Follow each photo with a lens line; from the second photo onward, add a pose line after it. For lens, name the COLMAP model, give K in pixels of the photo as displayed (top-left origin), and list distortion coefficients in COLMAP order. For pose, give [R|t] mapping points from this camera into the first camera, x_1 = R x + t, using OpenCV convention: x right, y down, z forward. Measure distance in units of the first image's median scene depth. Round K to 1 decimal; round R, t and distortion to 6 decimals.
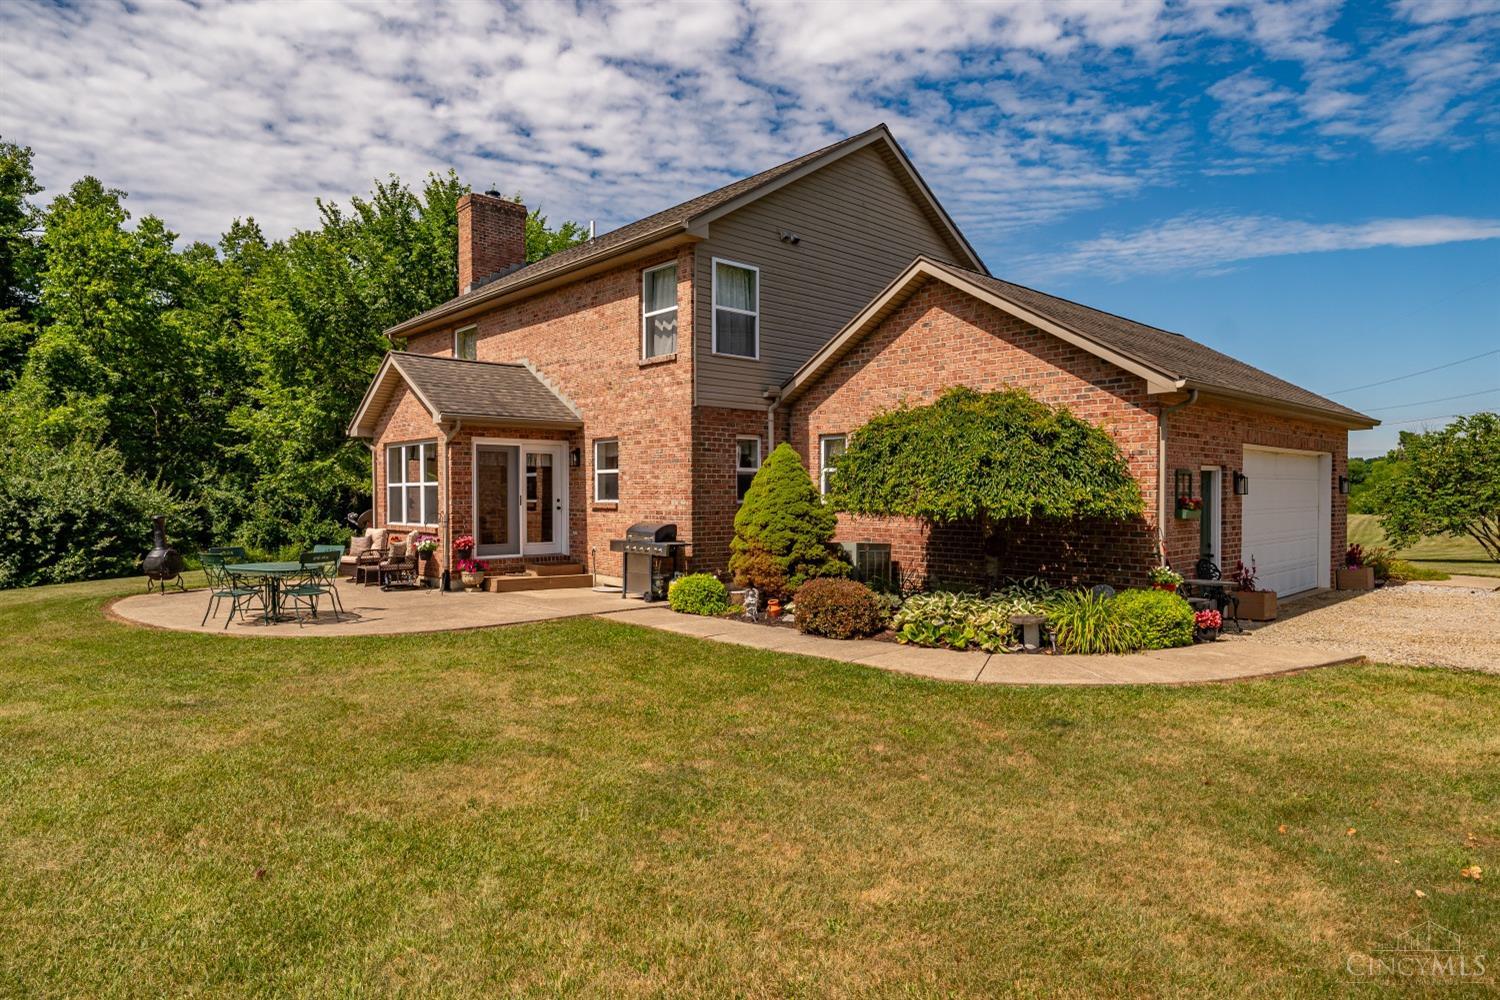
lens RADIAL K [[860.0, 0, 753.1], [0, 860.0, 504.4], [0, 0, 1]] dist [0.002598, -0.000741]
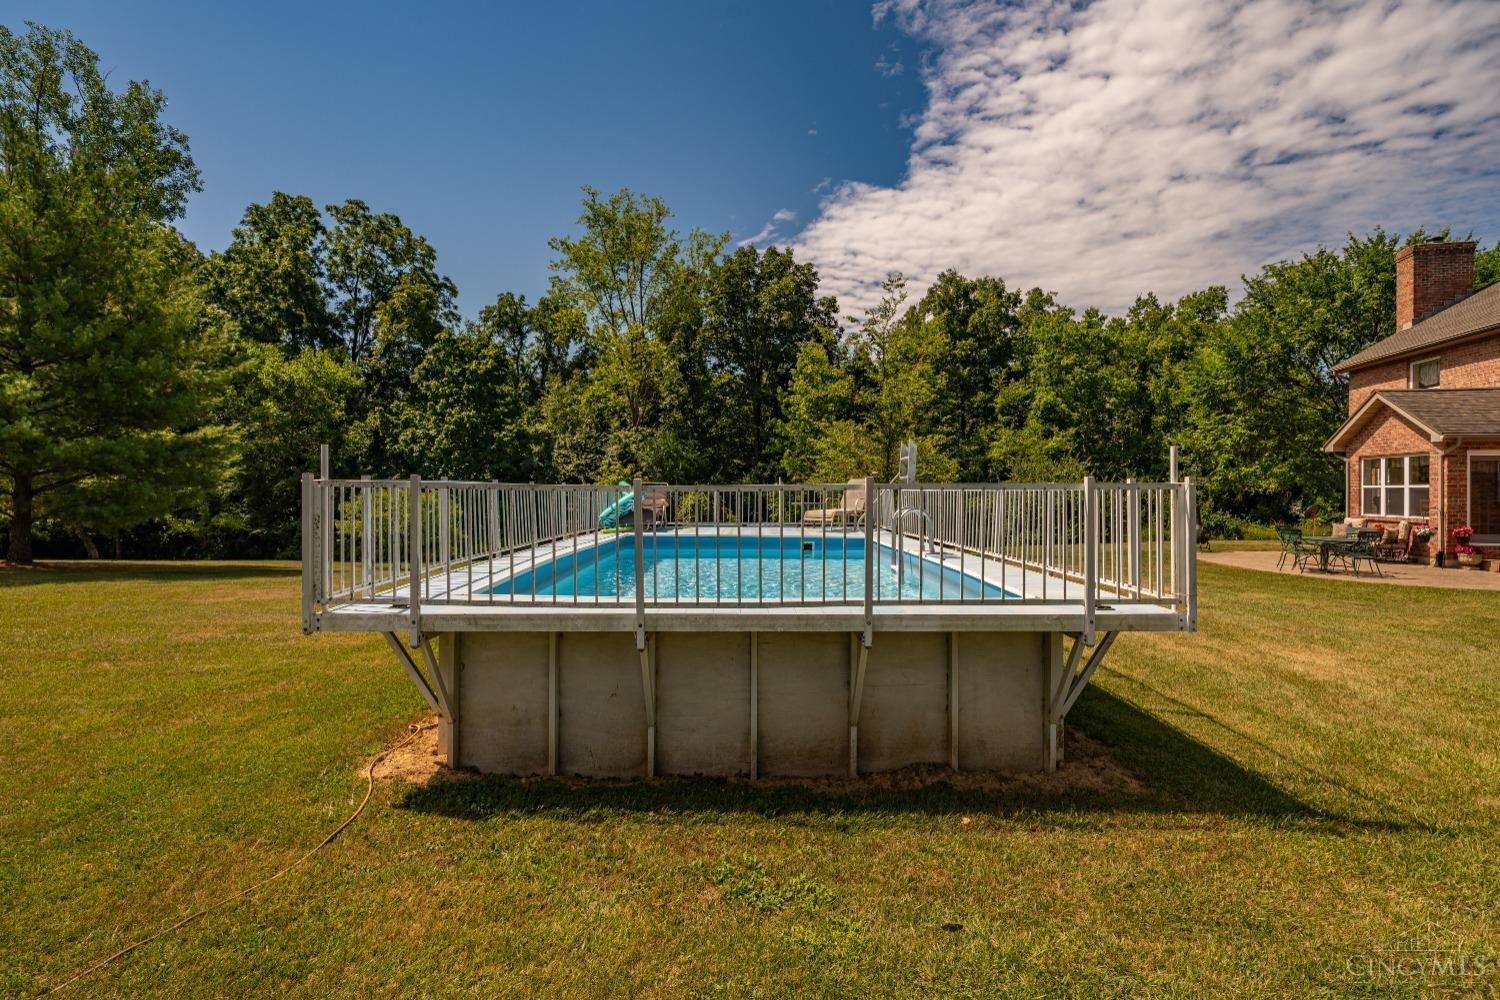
lens RADIAL K [[699.9, 0, 742.8], [0, 699.9, 492.5], [0, 0, 1]] dist [0.001415, 0.003291]
pose [[0.578200, 0.012712, -0.815796, -0.084939], [-0.019044, 0.999816, 0.002082, 0.003230], [0.815673, 0.014332, 0.578336, -0.454769]]
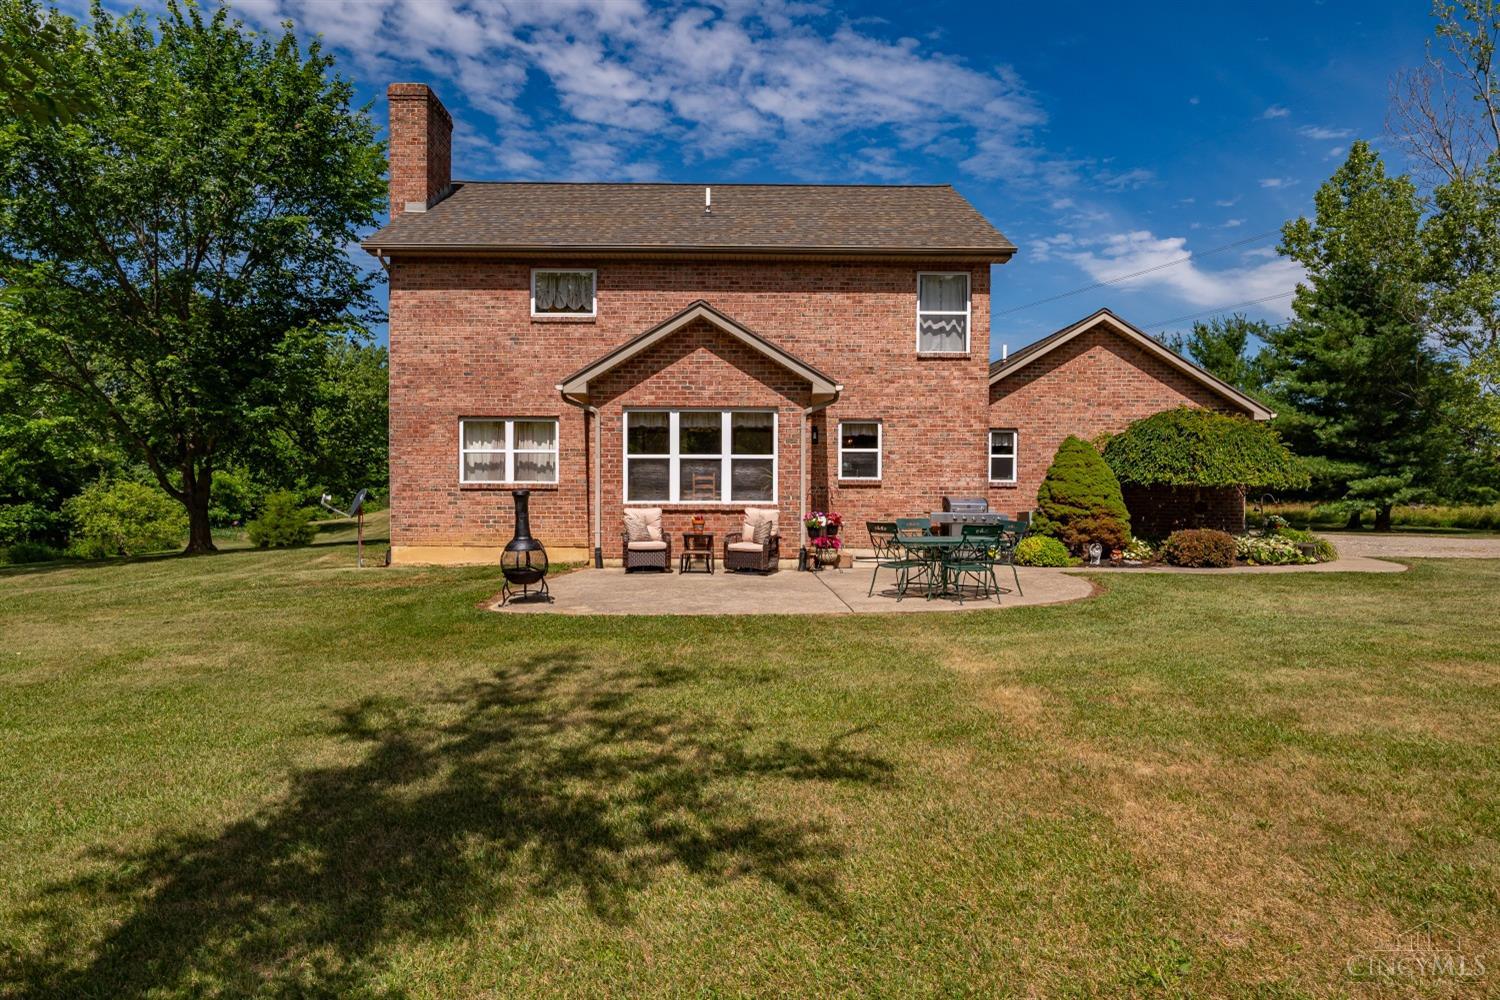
lens RADIAL K [[860.0, 0, 750.6], [0, 860.0, 493.1], [0, 0, 1]] dist [0.002598, -0.000741]
pose [[0.667076, -0.000883, 0.744989, -0.974193], [0.003207, 0.999993, -0.001686, 0.014538], [-0.744983, 0.003514, 0.667074, 0.366099]]
